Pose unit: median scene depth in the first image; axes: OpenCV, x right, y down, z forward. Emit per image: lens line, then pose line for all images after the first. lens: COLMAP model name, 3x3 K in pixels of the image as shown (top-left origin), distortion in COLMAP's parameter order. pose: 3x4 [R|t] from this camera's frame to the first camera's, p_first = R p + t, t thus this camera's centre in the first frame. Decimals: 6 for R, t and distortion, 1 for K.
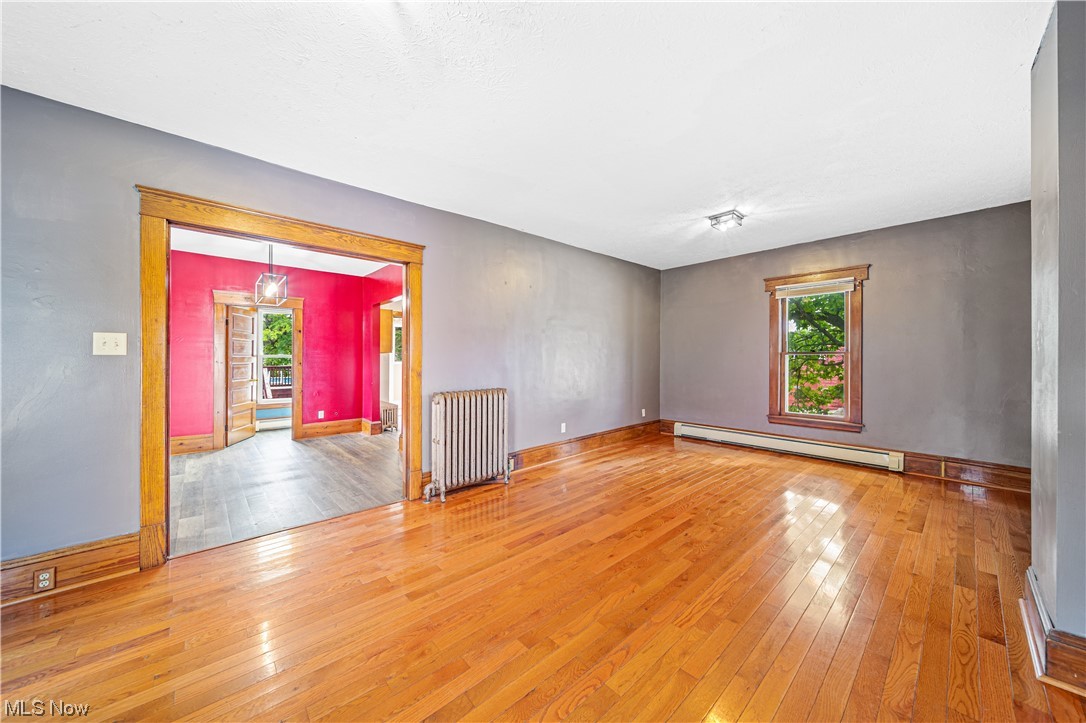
lens RADIAL K [[378.5, 0, 543.5], [0, 378.5, 359.3], [0, 0, 1]] dist [-0.002528, -0.000229]
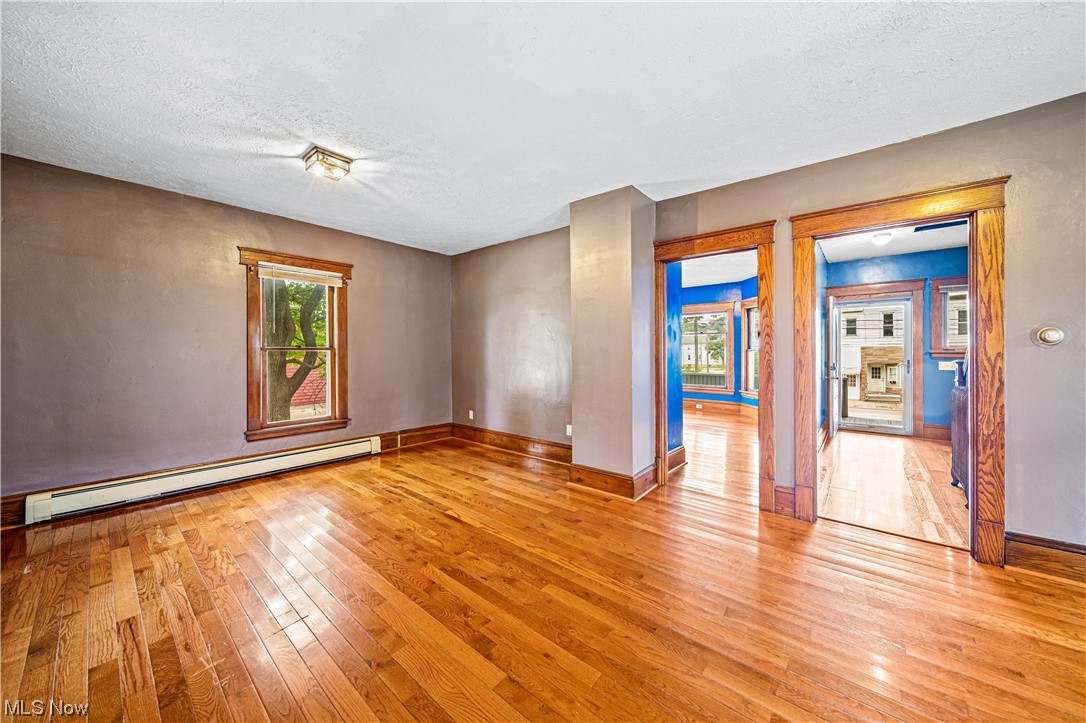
lens RADIAL K [[378.5, 0, 554.4], [0, 378.5, 354.3], [0, 0, 1]] dist [-0.002528, -0.000229]
pose [[-0.140669, -0.002045, 0.990055, -0.314763], [0.007498, 0.999967, 0.003131, -0.002276], [-0.990028, 0.007864, -0.140649, 0.722470]]
